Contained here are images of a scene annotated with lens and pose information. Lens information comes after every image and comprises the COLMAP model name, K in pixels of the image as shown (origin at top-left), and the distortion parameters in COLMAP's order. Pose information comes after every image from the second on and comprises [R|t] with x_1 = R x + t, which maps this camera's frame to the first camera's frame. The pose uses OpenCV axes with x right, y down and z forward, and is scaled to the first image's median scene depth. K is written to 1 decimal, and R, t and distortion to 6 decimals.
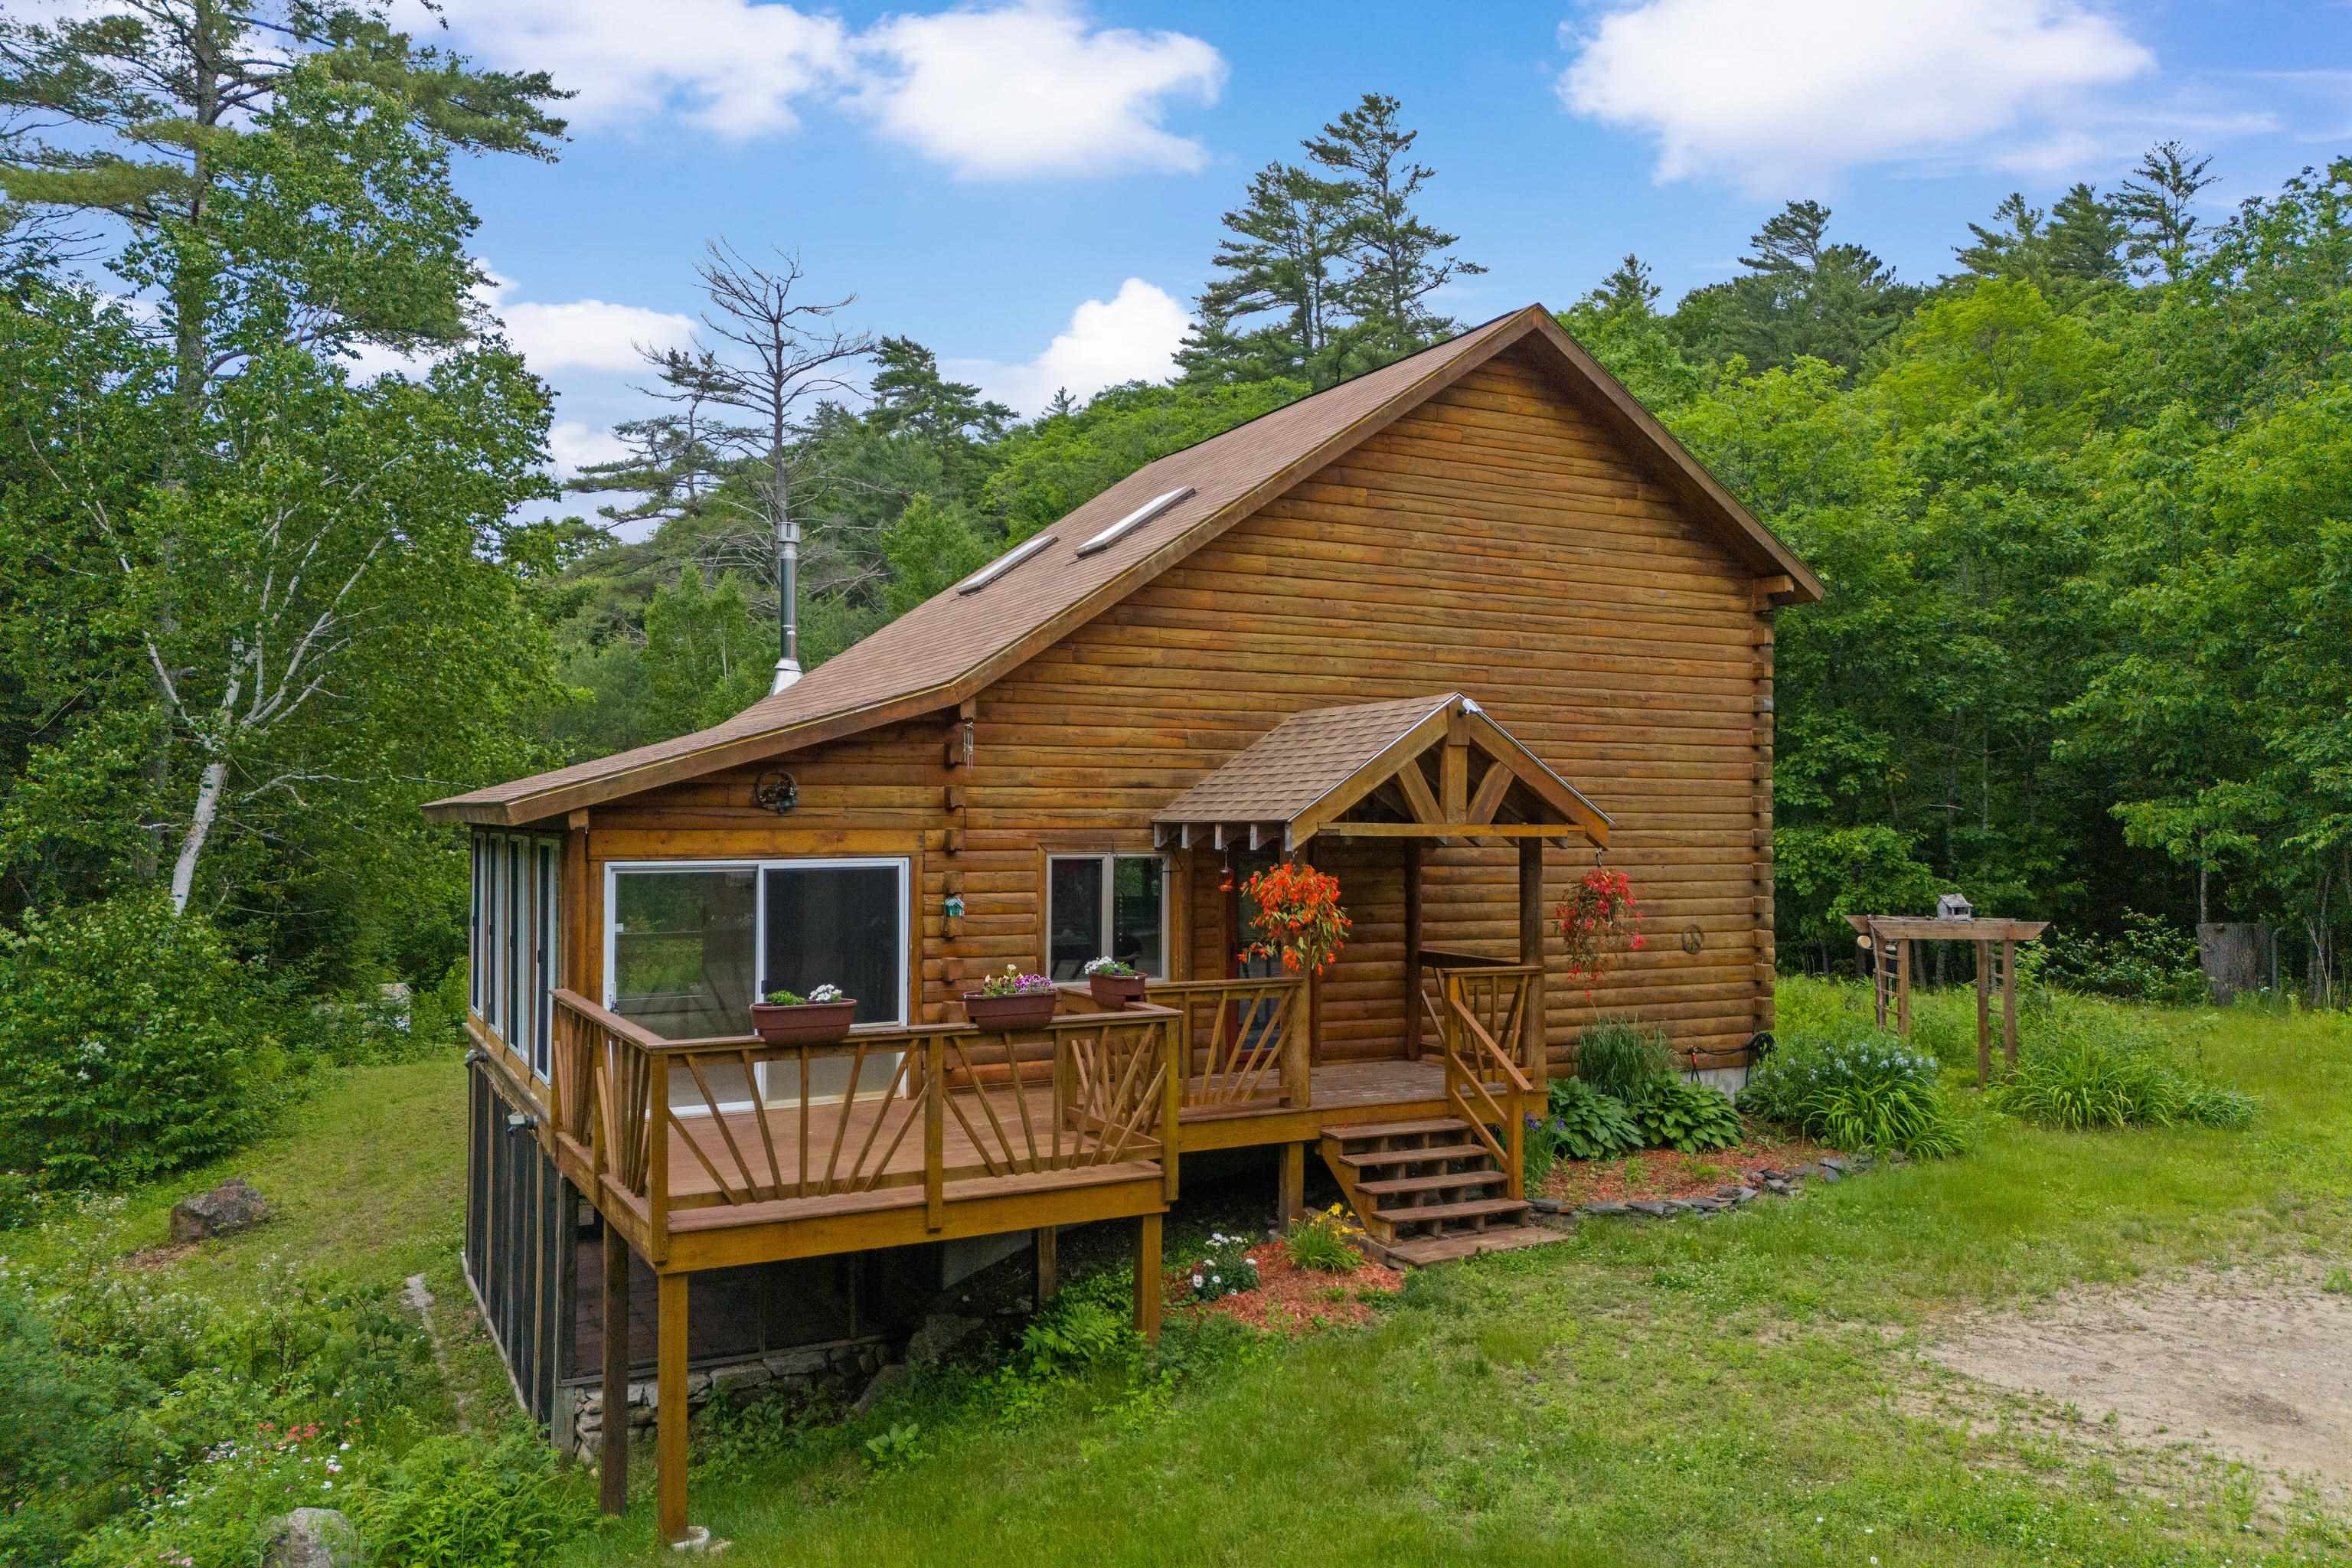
lens RADIAL K [[1727.9, 0, 1172.5], [0, 1727.9, 785.9], [0, 0, 1]] dist [0.064391, -0.057001]
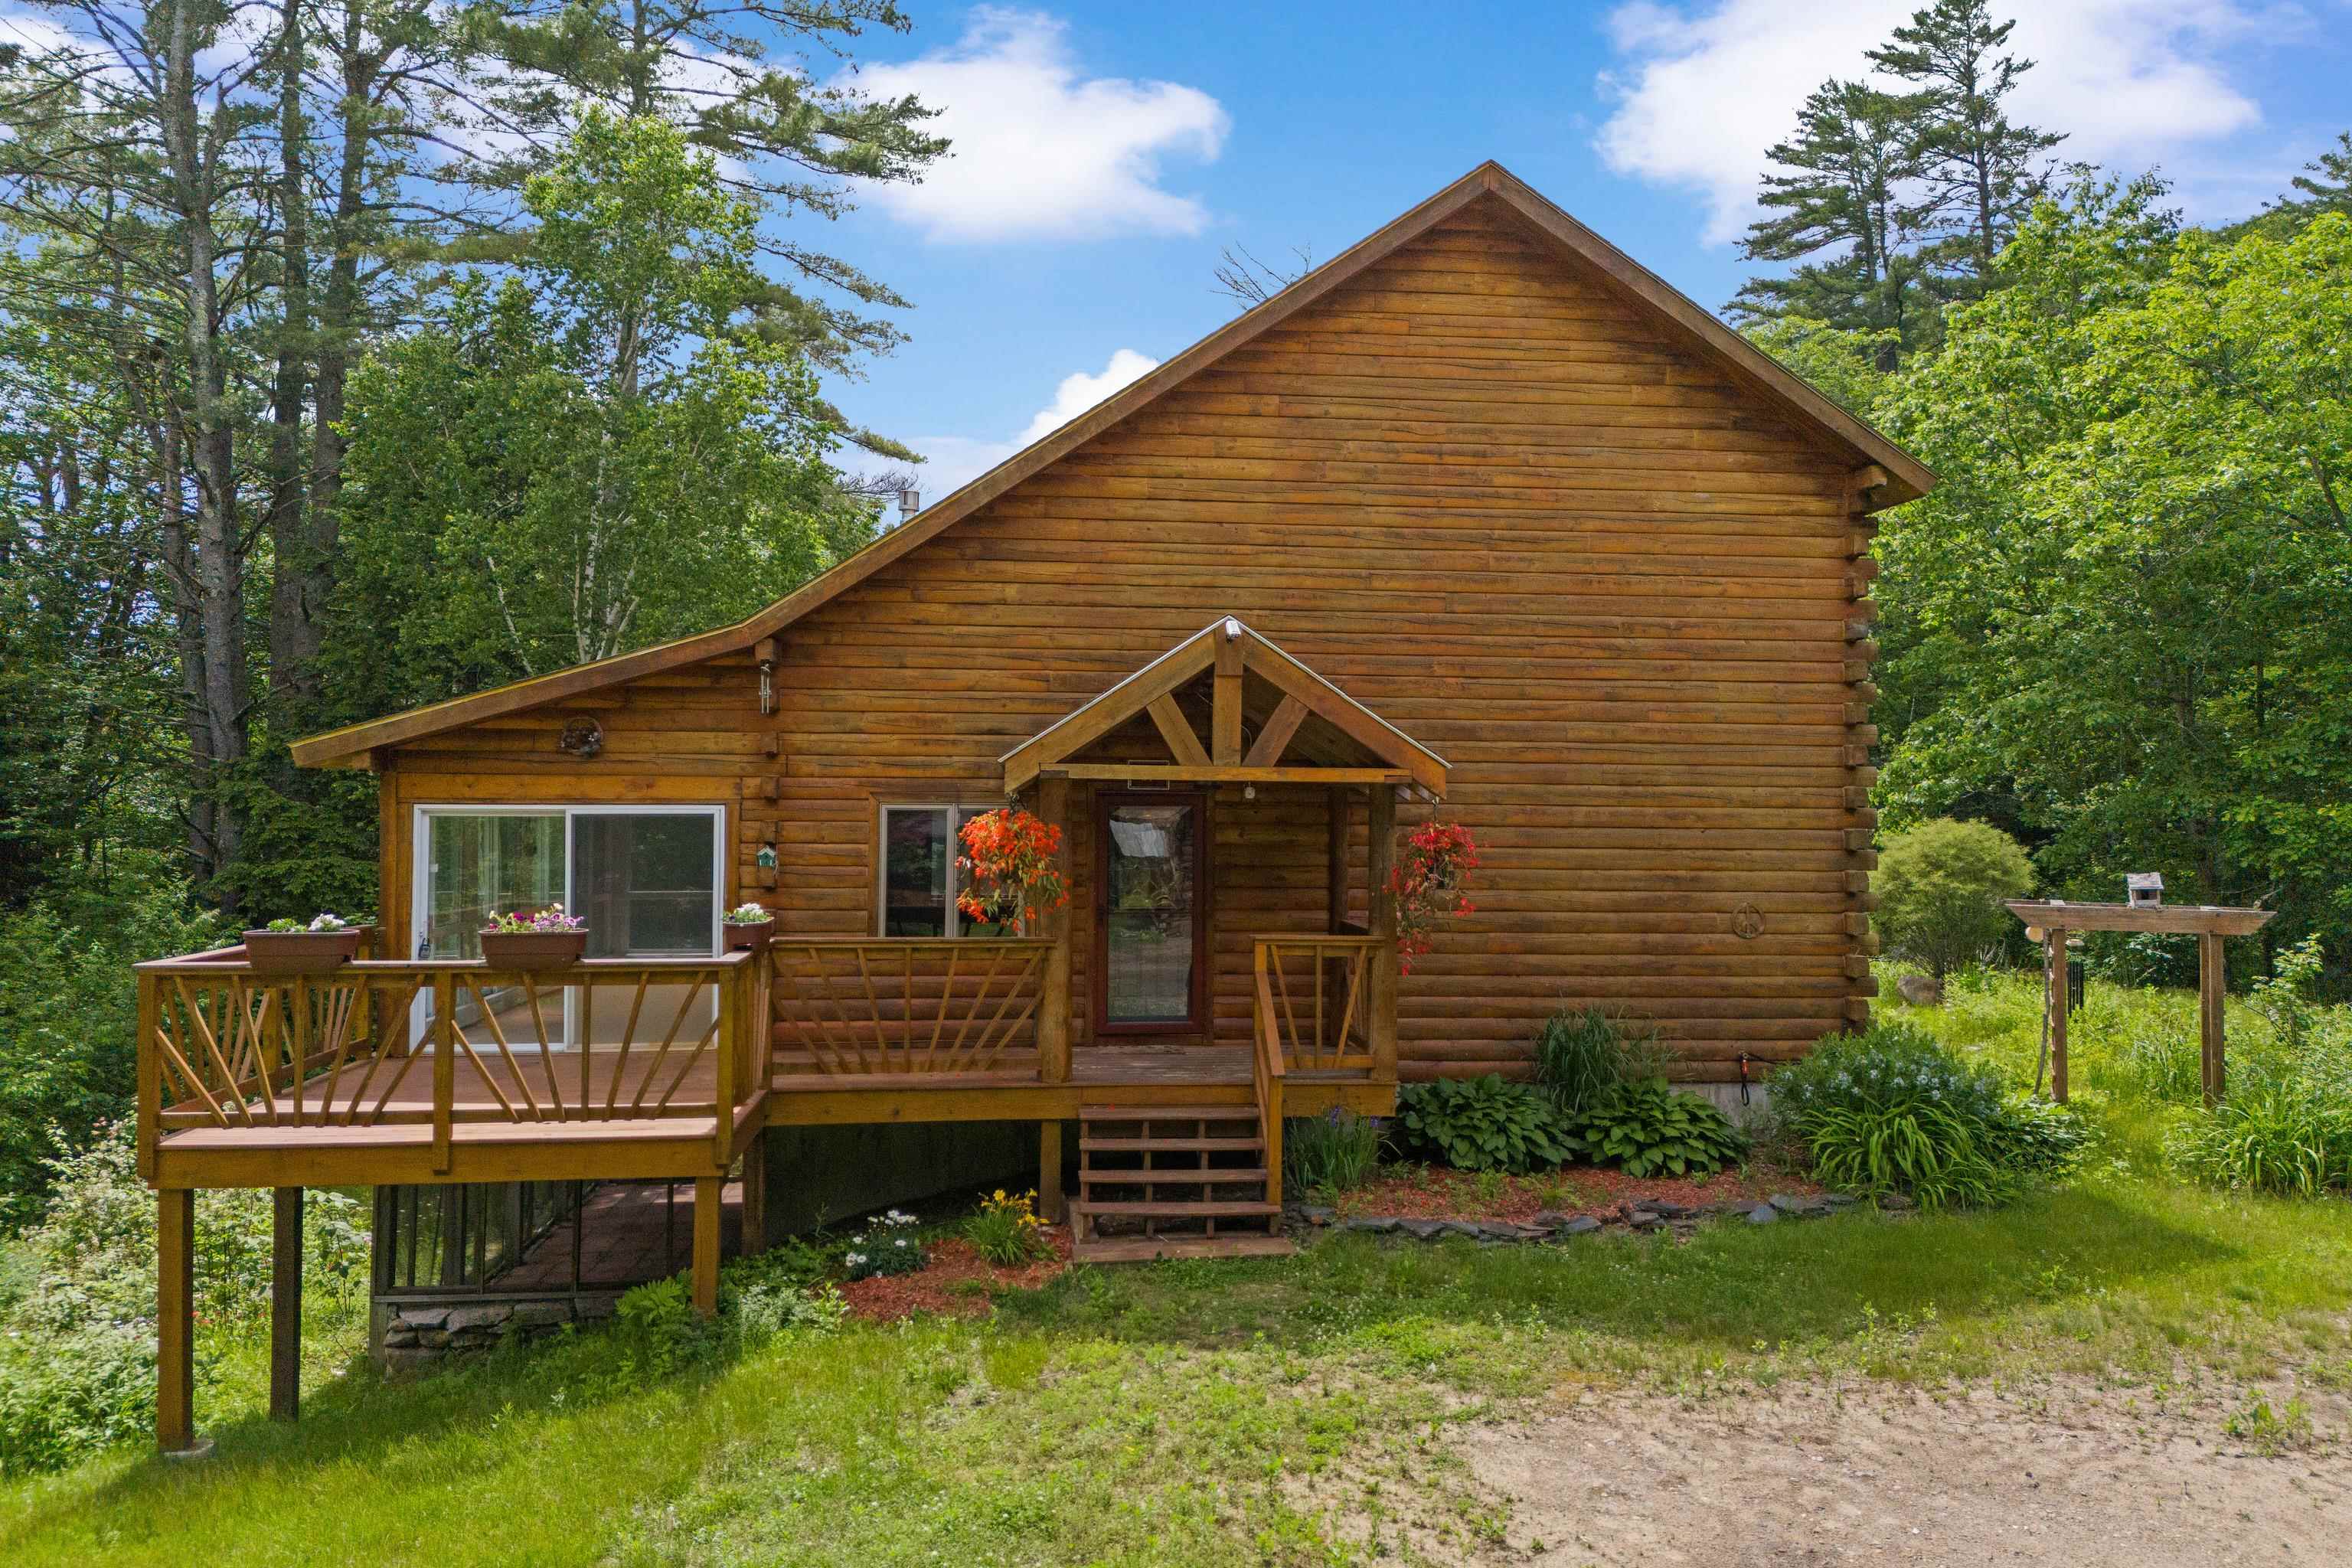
lens RADIAL K [[1727.9, 0, 1173.5], [0, 1727.9, 782.4], [0, 0, 1]] dist [0.064391, -0.057001]
pose [[0.928199, -0.003031, -0.372072, 0.397828], [0.002457, 0.999995, -0.002017, 0.027505], [0.372076, 0.000958, 0.928202, 0.163408]]
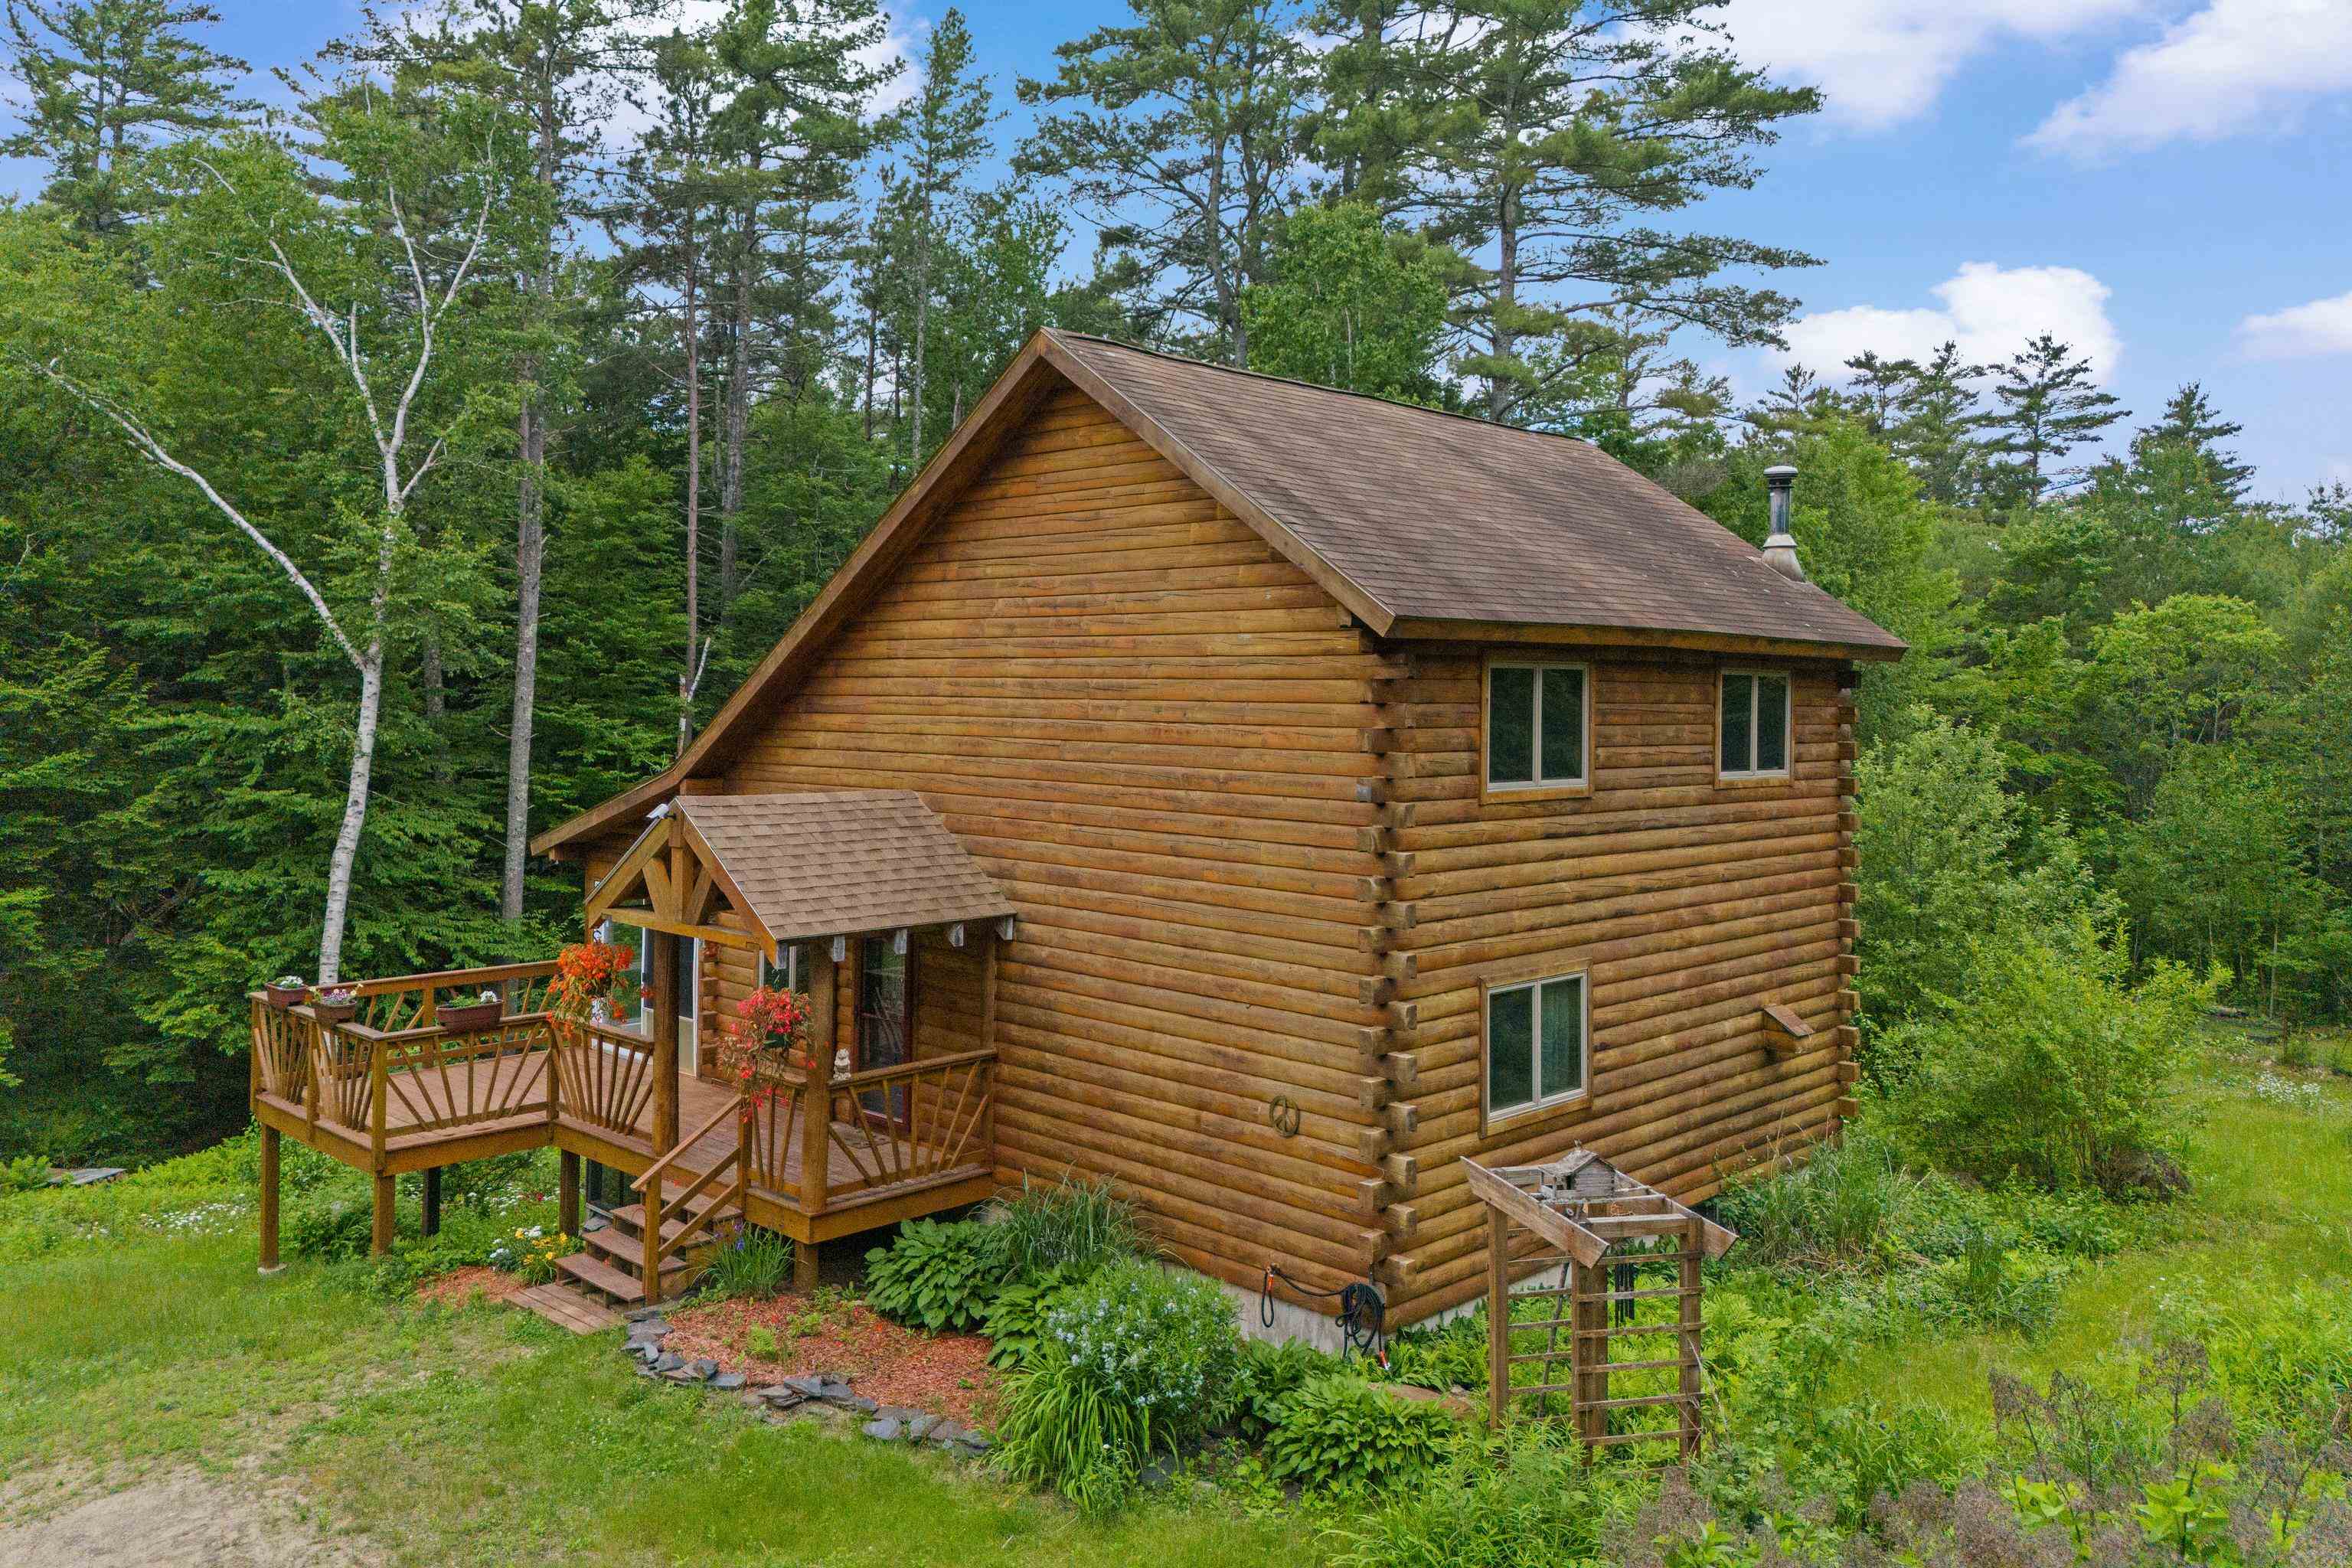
lens RADIAL K [[1727.9, 0, 1166.6], [0, 1727.9, 670.6], [0, 0, 1]] dist [0.064391, -0.057001]
pose [[0.306917, -0.017797, -0.951570, 1.093287], [0.009467, 0.999833, -0.015647, -0.095860], [0.951689, -0.004206, 0.307034, 0.828041]]
